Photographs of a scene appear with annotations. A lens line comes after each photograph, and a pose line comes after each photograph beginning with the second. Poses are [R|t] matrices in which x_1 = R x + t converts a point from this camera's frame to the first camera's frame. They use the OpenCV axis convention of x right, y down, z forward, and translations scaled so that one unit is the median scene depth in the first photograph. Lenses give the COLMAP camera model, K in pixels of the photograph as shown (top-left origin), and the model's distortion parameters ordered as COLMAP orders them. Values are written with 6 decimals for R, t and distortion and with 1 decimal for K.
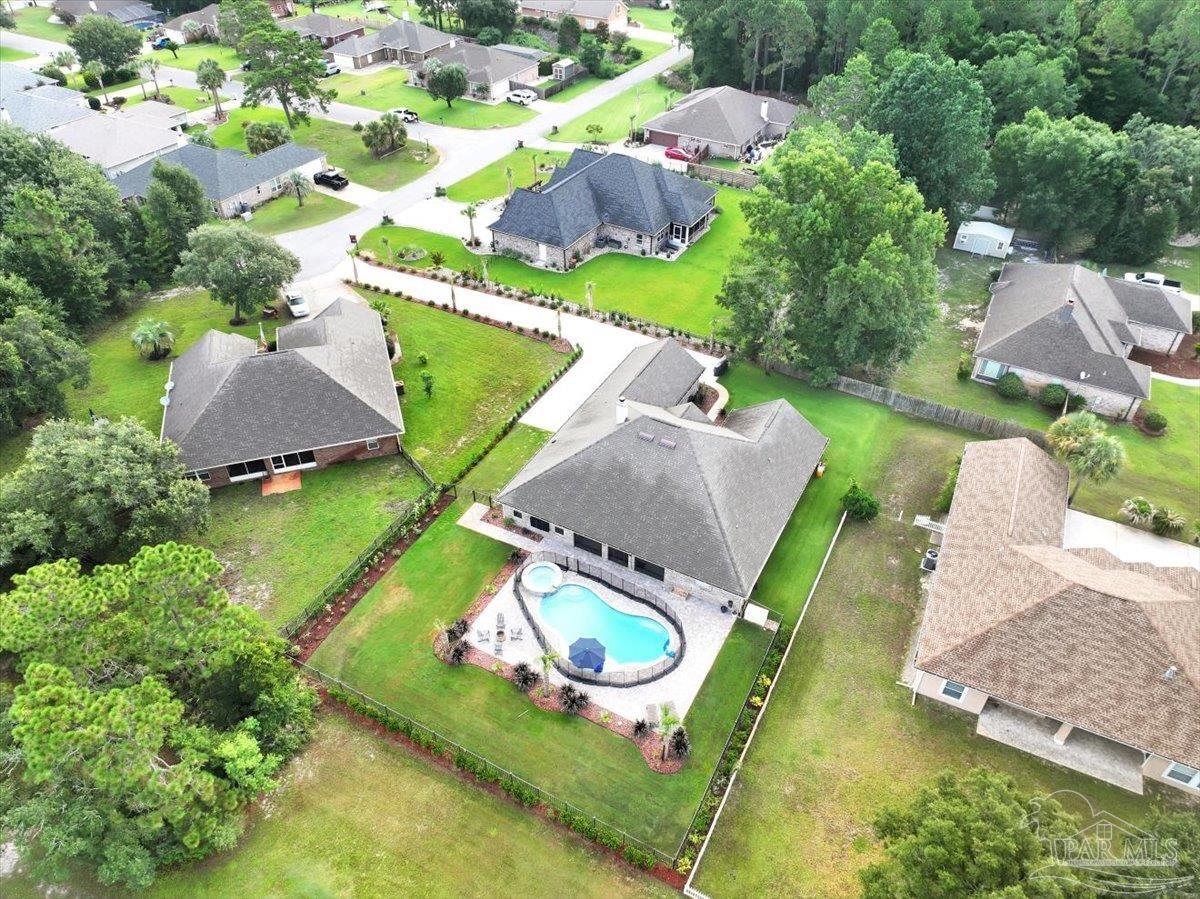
lens RADIAL K [[843.9, 0, 604.5], [0, 843.9, 449.1], [0, 0, 1]] dist [0.007297, 0.002208]
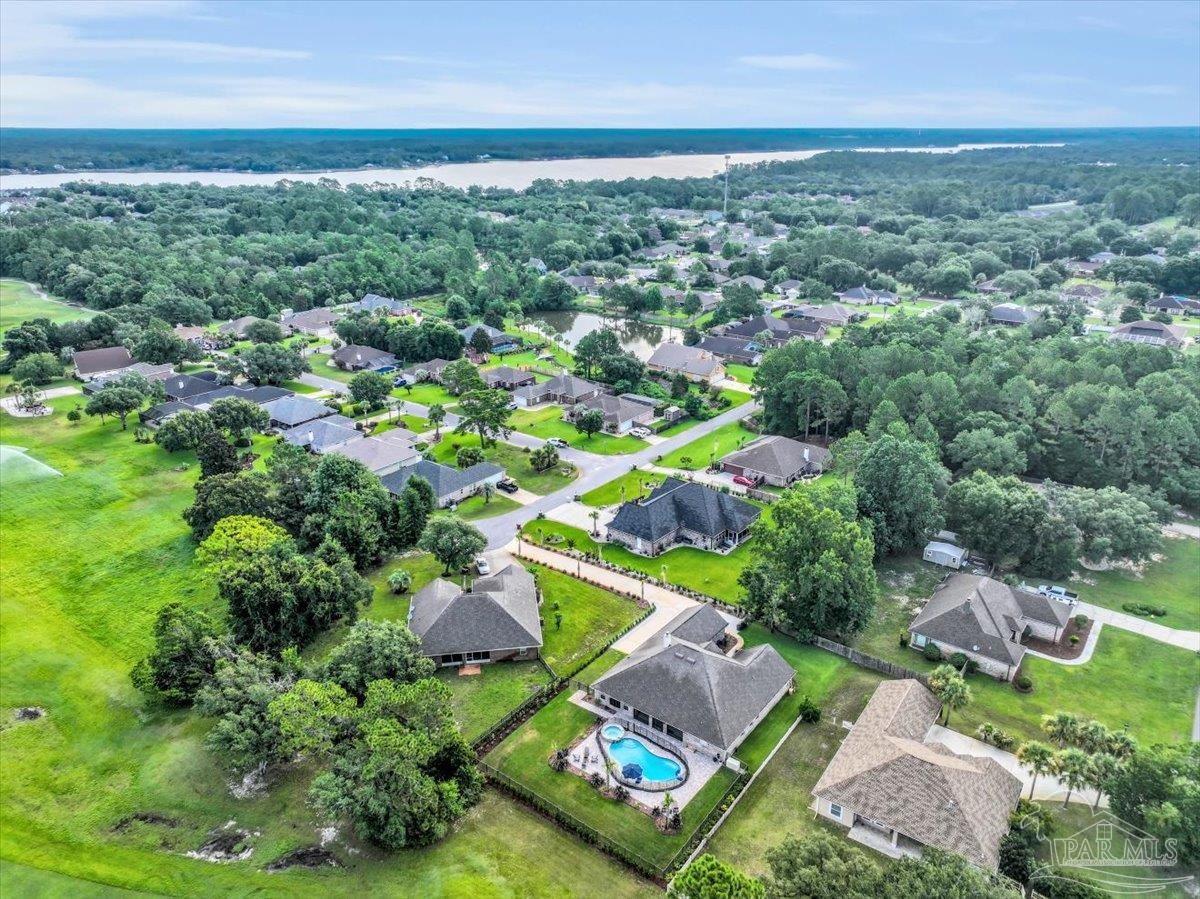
lens RADIAL K [[843.9, 0, 604.5], [0, 843.9, 449.1], [0, 0, 1]] dist [0.007297, 0.002208]
pose [[0.987592, 0.048655, -0.149315, 0.105862], [-0.093699, 0.945575, -0.311623, 0.108671], [0.126027, 0.321747, 0.938401, -0.619888]]
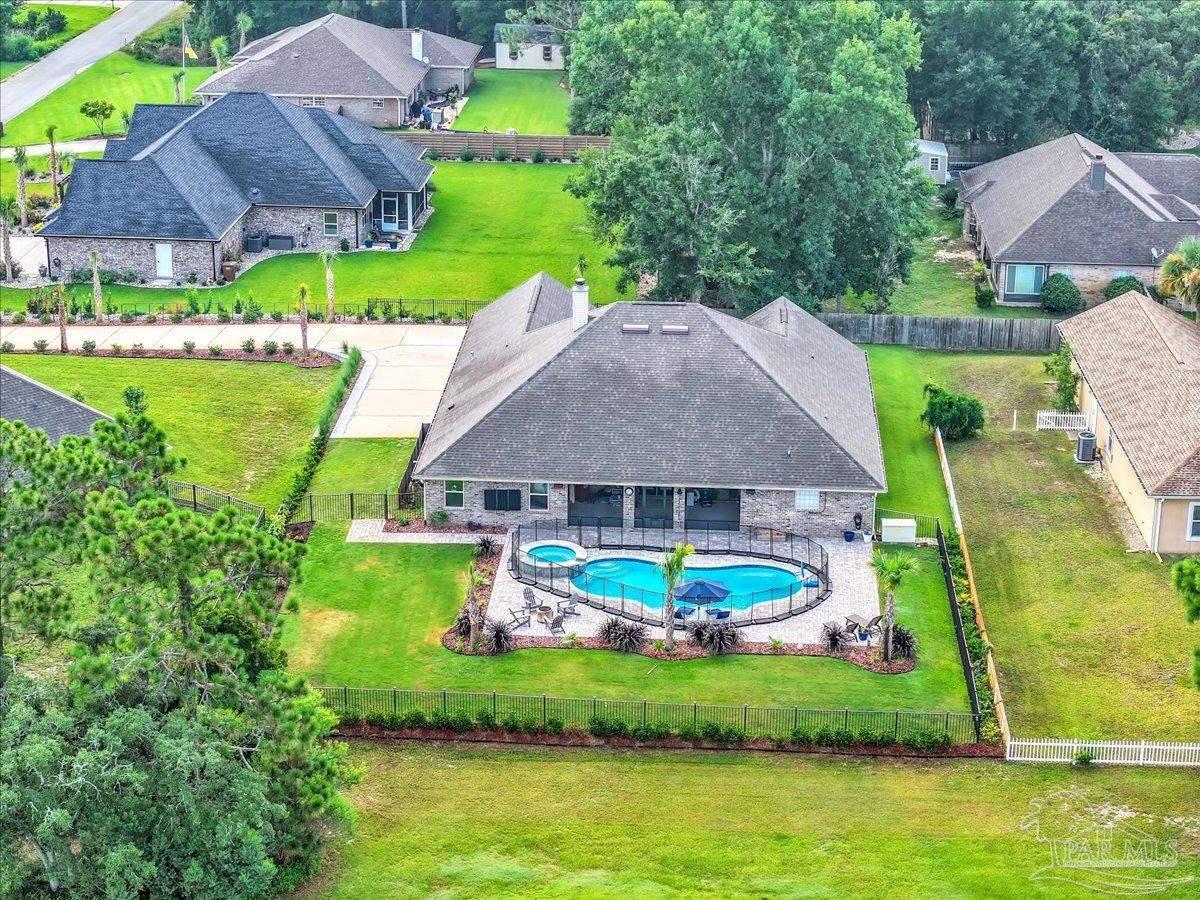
lens RADIAL K [[2400.3, 0, 600.0], [0, 2400.3, 450.0], [0, 0, 1]] dist [-0.107487, -0.075409]
pose [[0.909144, -0.143433, 0.391004, -0.511847], [0.263018, 0.925657, -0.271994, 0.409155], [-0.322923, 0.350123, 0.879281, -0.371270]]
